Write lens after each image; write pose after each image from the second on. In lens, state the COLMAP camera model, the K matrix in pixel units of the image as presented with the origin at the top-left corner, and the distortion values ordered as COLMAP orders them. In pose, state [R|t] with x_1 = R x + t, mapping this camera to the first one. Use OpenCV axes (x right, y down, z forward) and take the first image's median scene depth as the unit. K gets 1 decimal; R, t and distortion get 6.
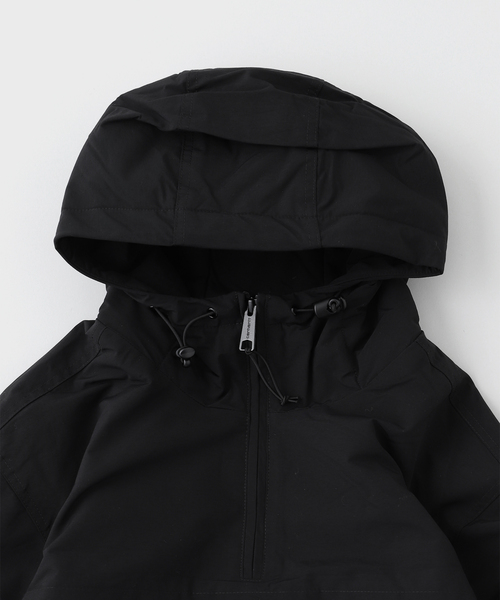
lens RADIAL K [[932.3, 0, 250.0], [0, 932.3, 300.0], [0, 0, 1]] dist [-0.008539, -0.067621]
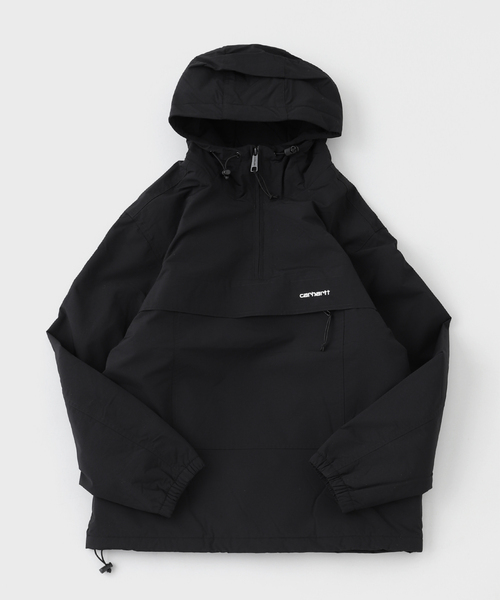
lens RADIAL K [[768.2, 0, 250.0], [0, 768.2, 300.0], [0, 0, 1]] dist [-0.004388, 0.003591]
pose [[0.997291, -0.019560, 0.070914, -0.148541], [0.023750, 0.997992, -0.058723, 0.464663], [-0.069623, 0.060248, 0.995752, -0.788014]]
